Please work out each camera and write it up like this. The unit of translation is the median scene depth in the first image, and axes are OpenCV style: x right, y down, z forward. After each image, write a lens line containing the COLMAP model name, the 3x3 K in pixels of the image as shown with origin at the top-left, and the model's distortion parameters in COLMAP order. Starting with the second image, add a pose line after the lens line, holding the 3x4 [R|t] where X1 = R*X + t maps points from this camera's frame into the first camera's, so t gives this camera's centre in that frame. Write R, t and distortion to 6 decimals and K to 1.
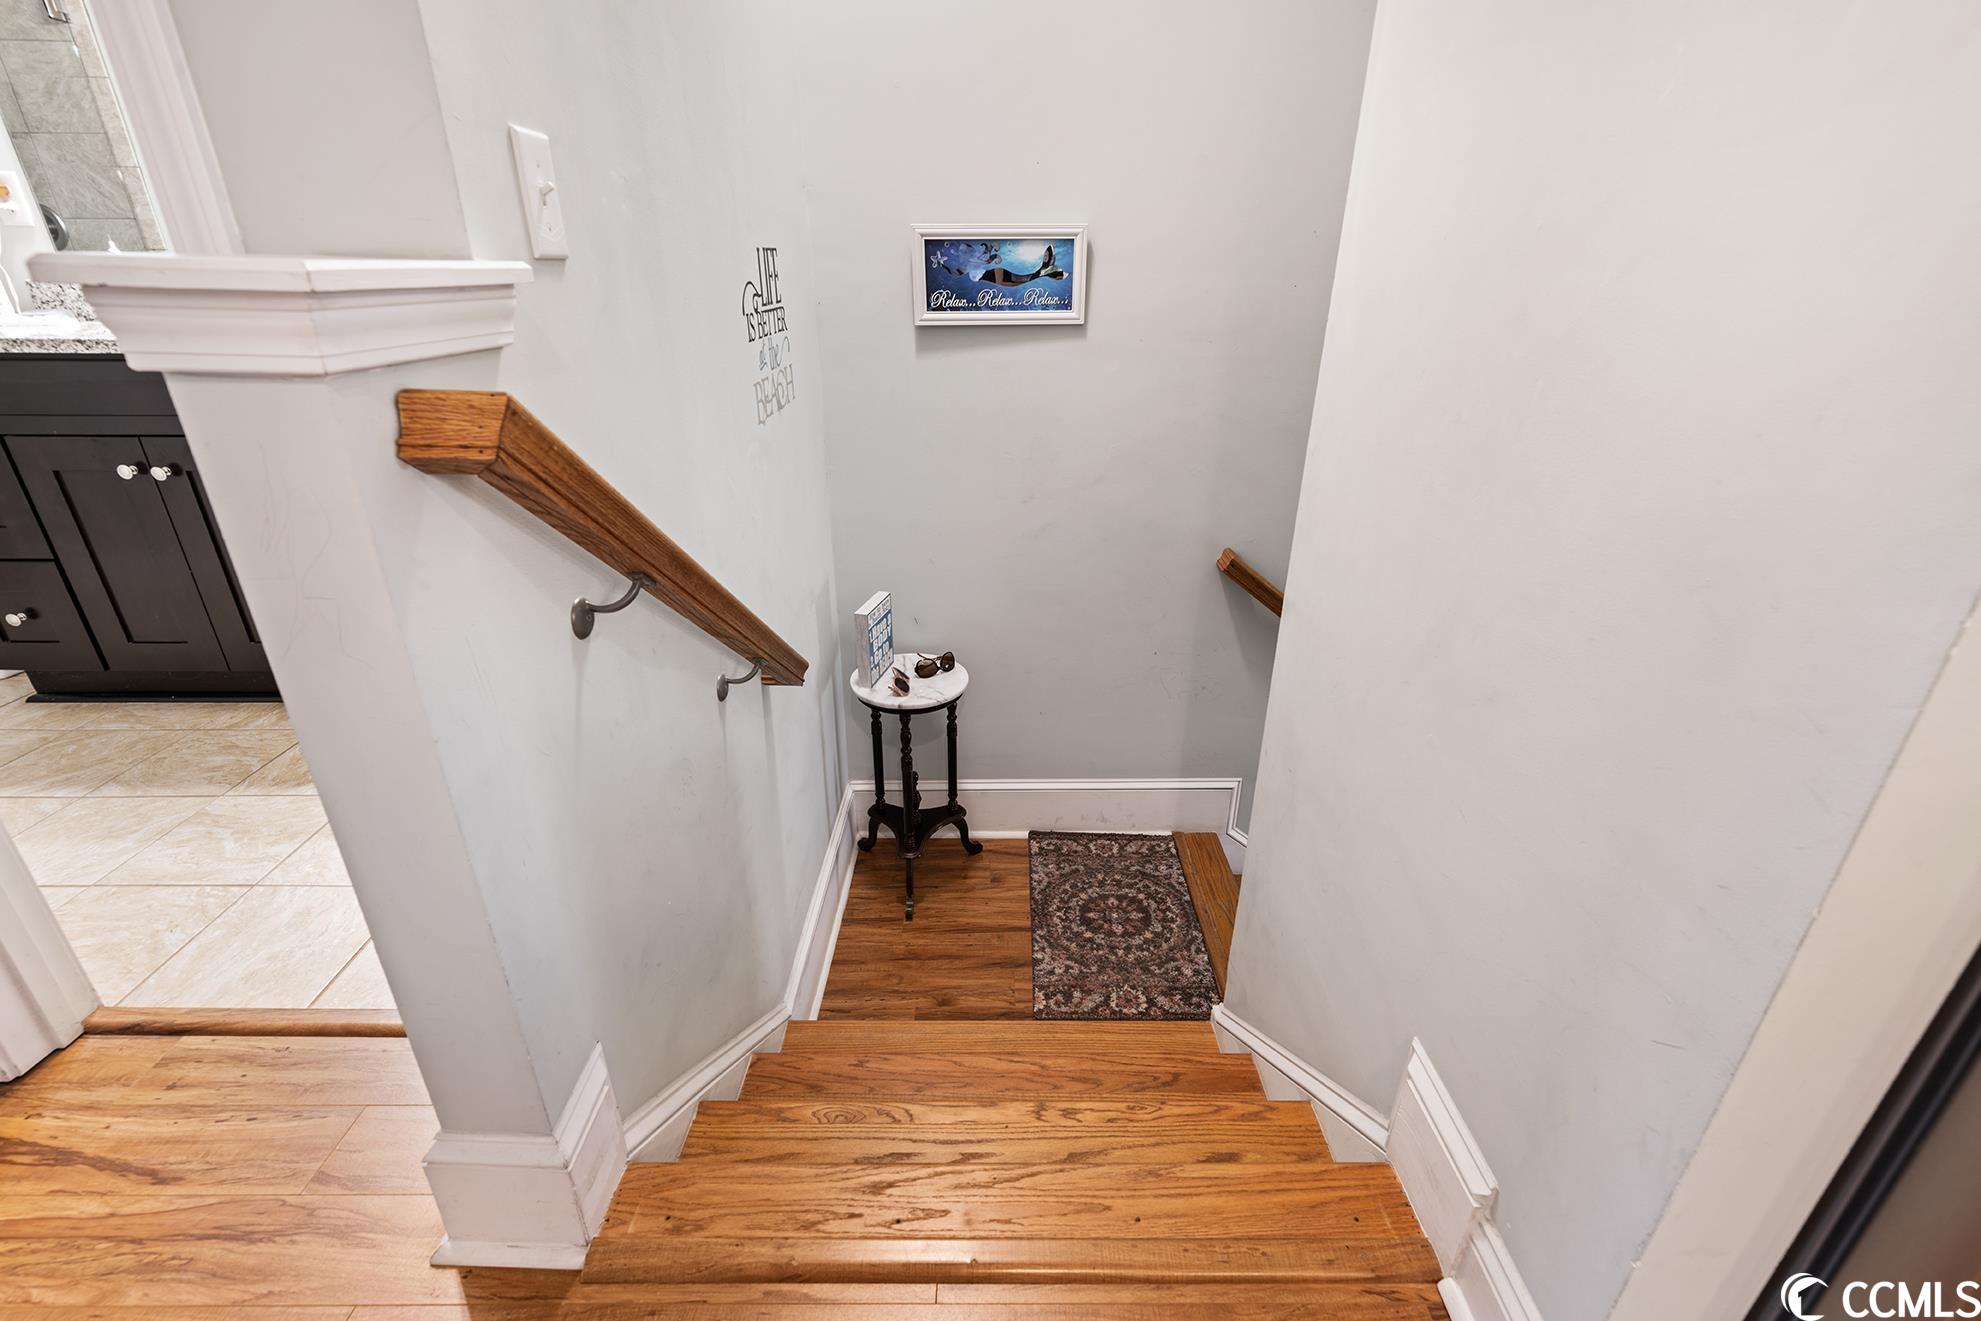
lens RADIAL K [[867.6, 0, 1002.7], [0, 867.6, 663.7], [0, 0, 1]] dist [-0.000057, -0.000076]
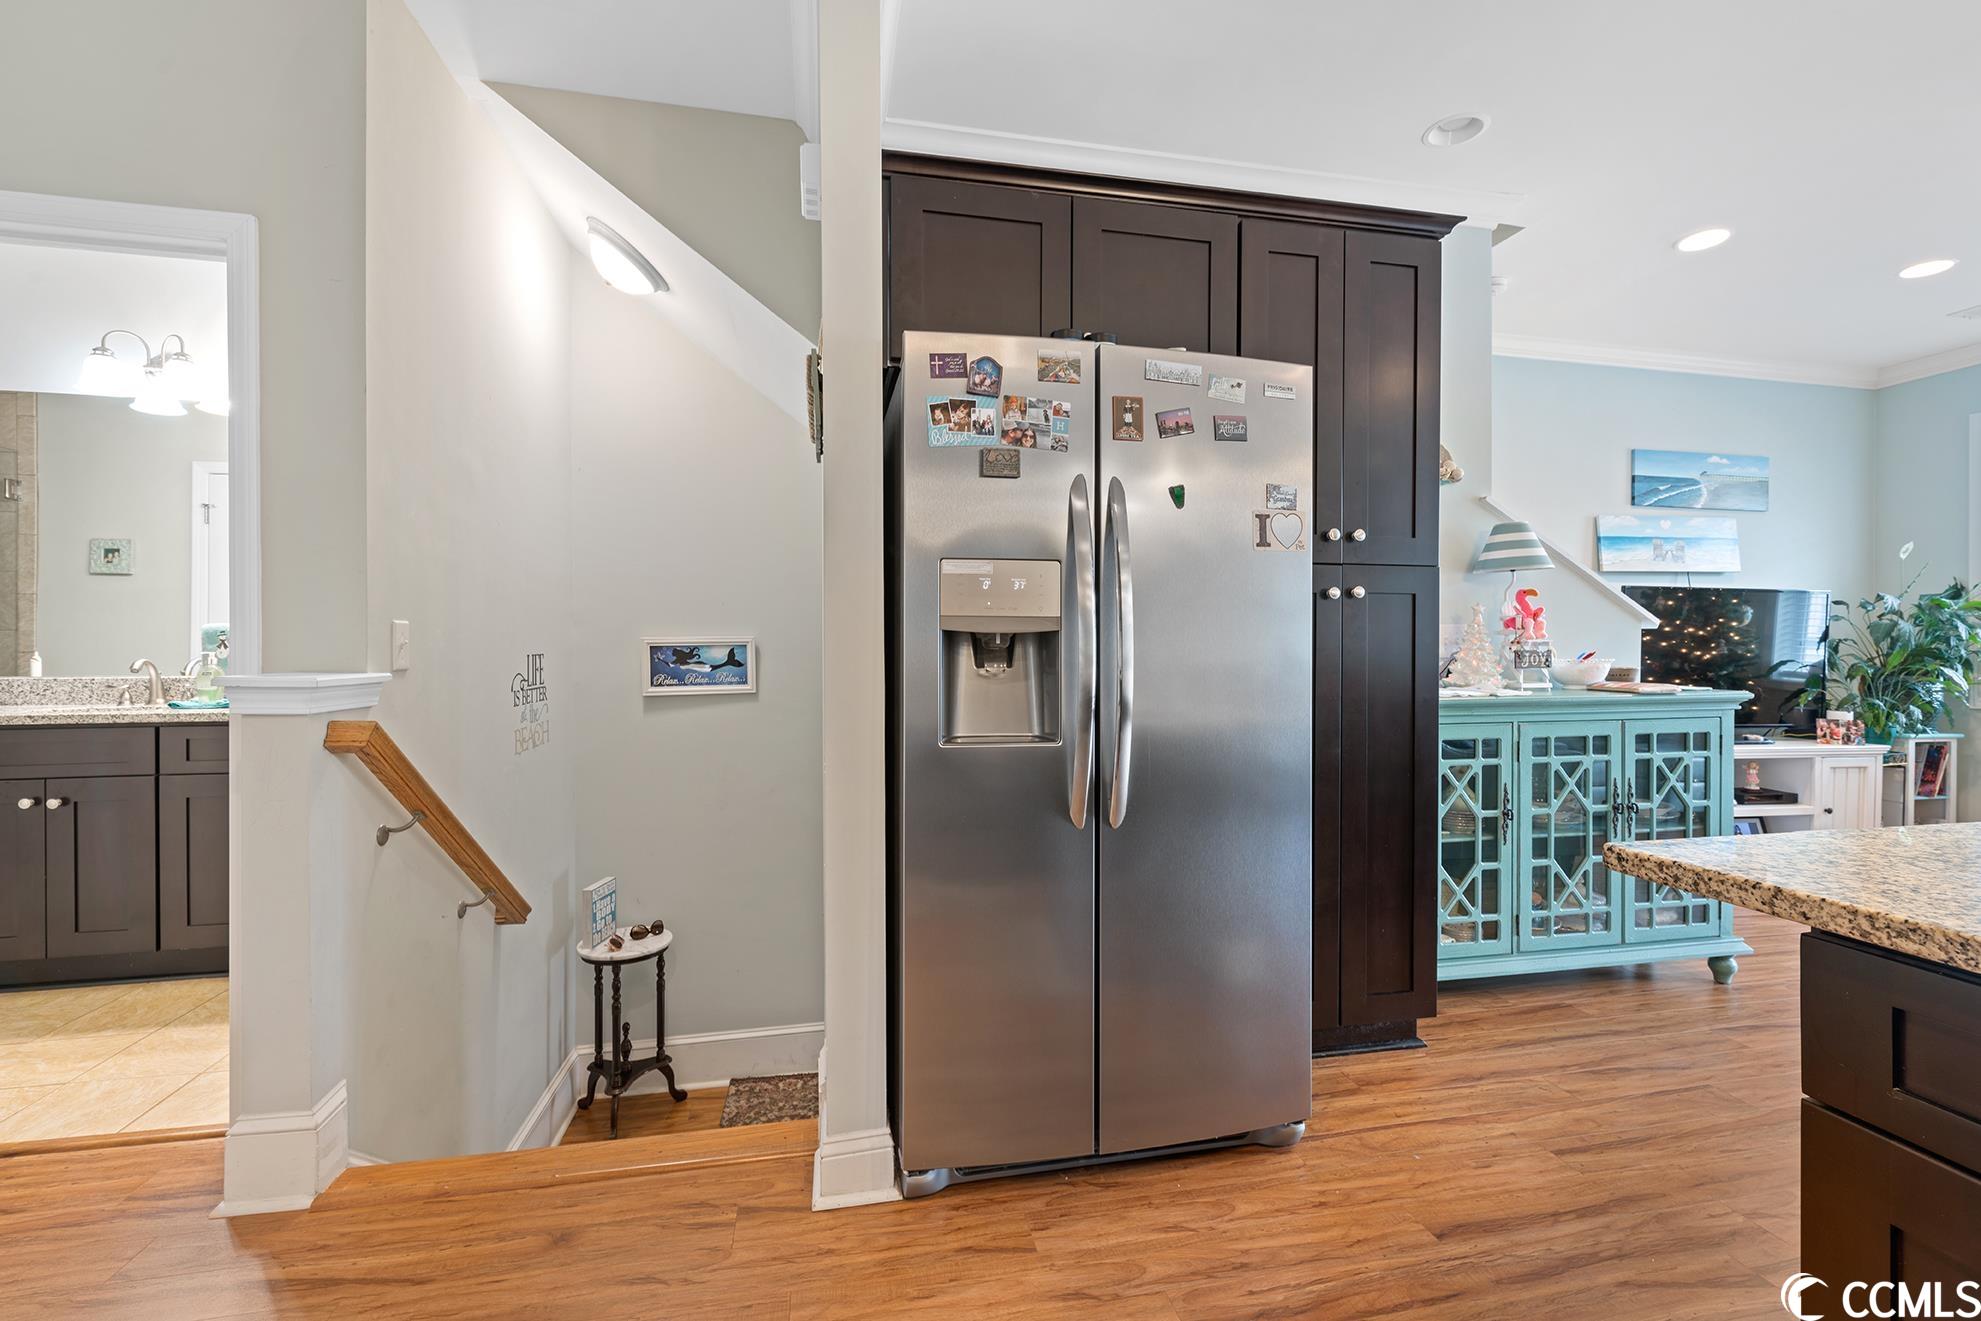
lens RADIAL K [[867.6, 0, 1007.8], [0, 867.6, 656.3], [0, 0, 1]] dist [-0.000057, -0.000076]
pose [[0.981065, -0.012336, 0.193287, 0.244775], [0.089391, 0.914159, -0.395376, 0.220307], [-0.171818, 0.405168, 0.897952, -0.541278]]
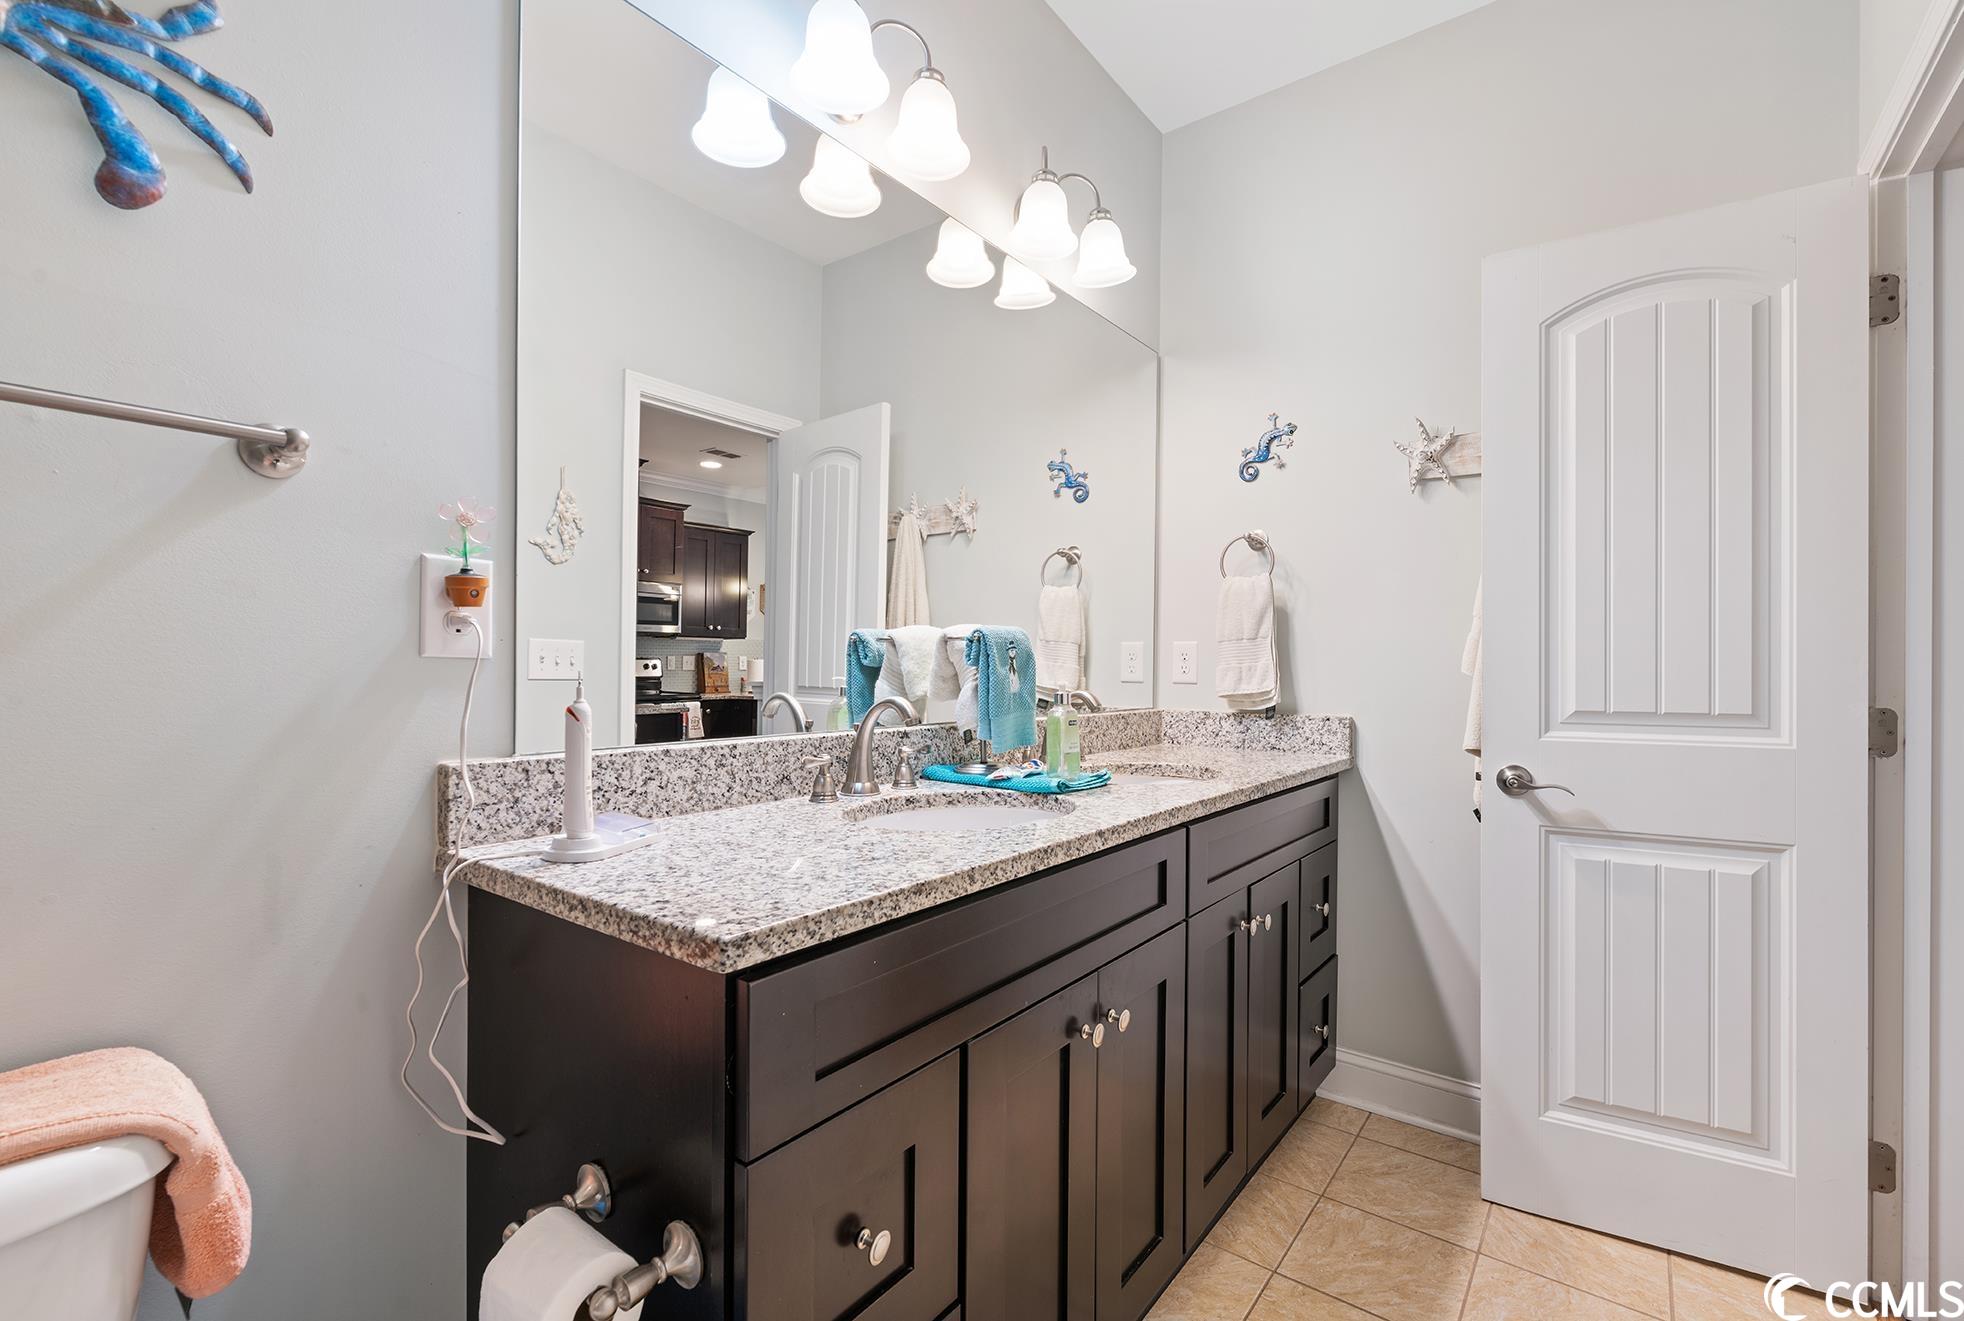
lens RADIAL K [[847.5, 0, 973.2], [0, 847.5, 668.4], [0, 0, 1]] dist [-0.000793, 0.000306]
pose [[0.612135, -0.006511, 0.790727, -1.300831], [0.326694, 0.912718, -0.245392, -0.287281], [-0.720113, 0.408539, 0.560833, 0.526661]]
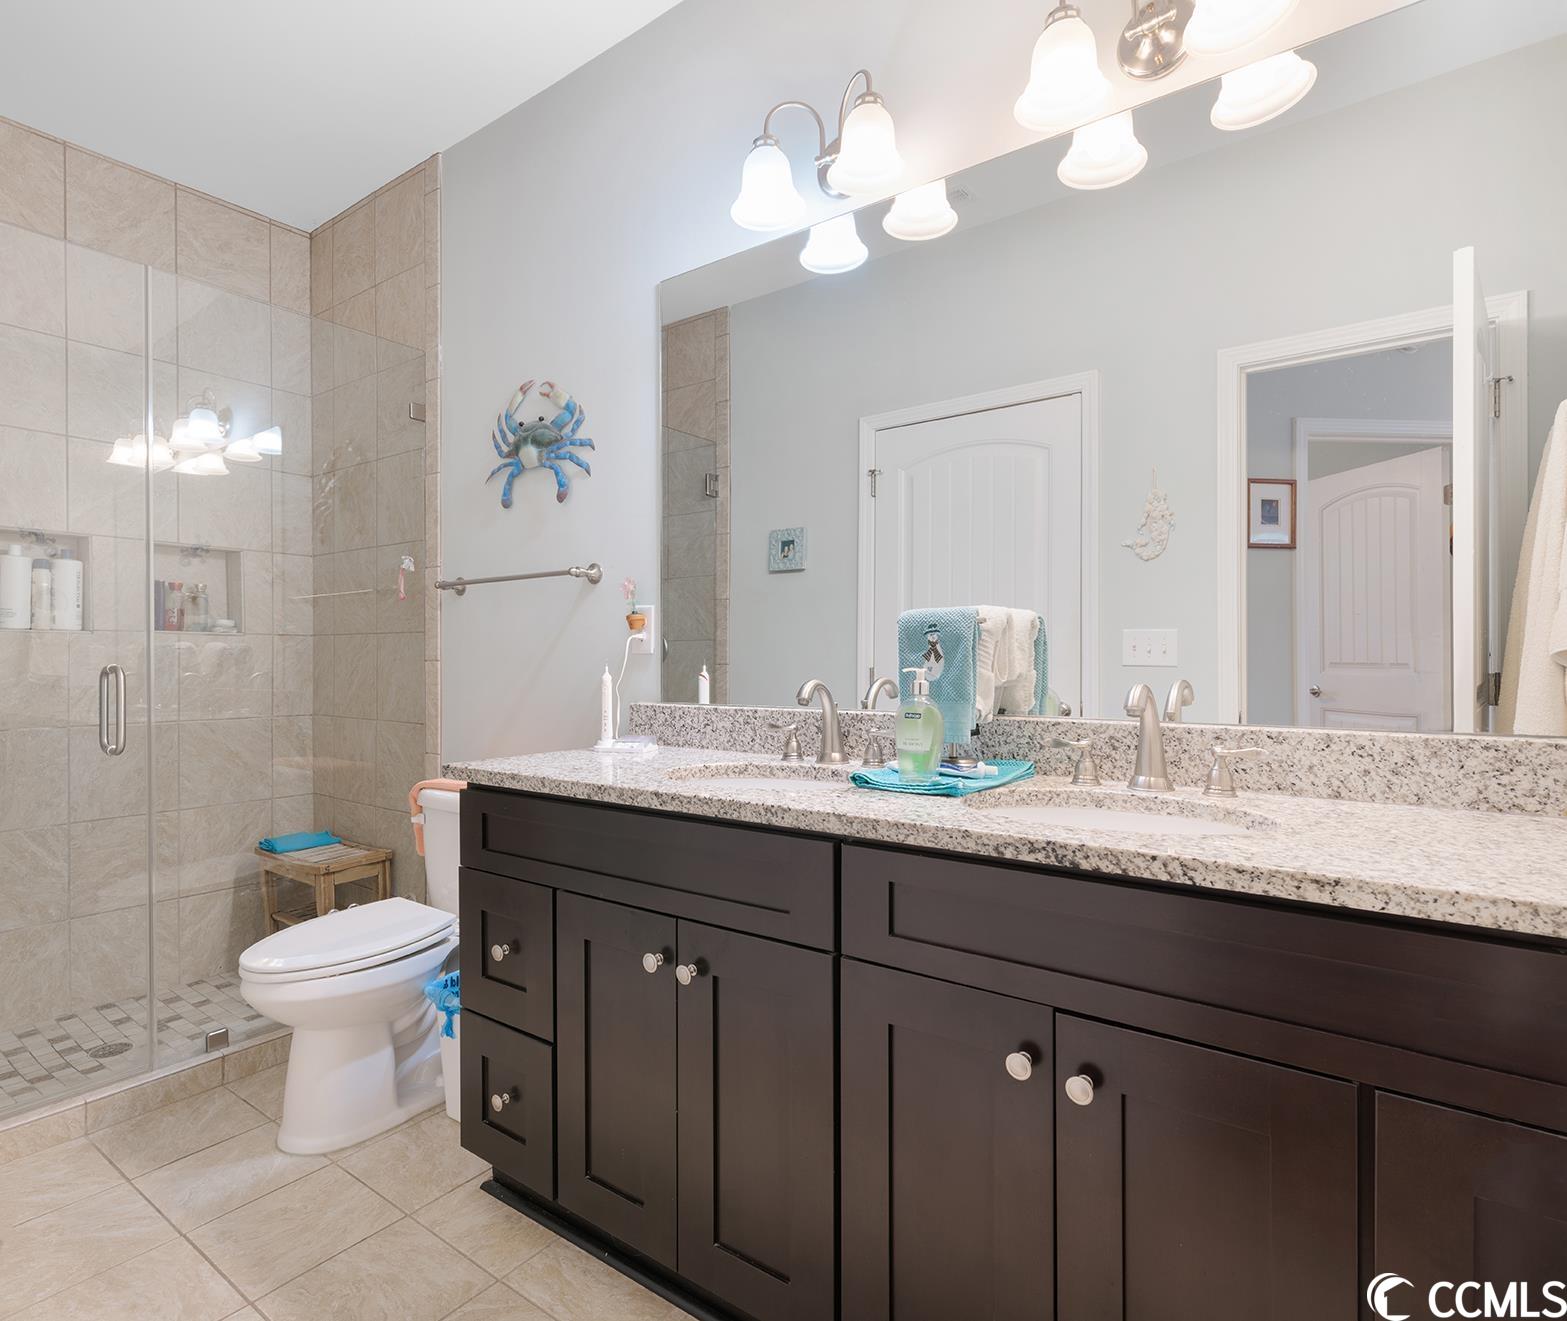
lens RADIAL K [[861.0, 0, 766.7], [0, 861.0, 657.3], [0, 0, 1]] dist [-0.002603, -0.000224]
pose [[0.799818, -0.015301, -0.600048, -0.417731], [-0.236629, 0.910679, -0.338630, -0.196523], [0.551632, 0.412831, 0.724757, 0.357172]]
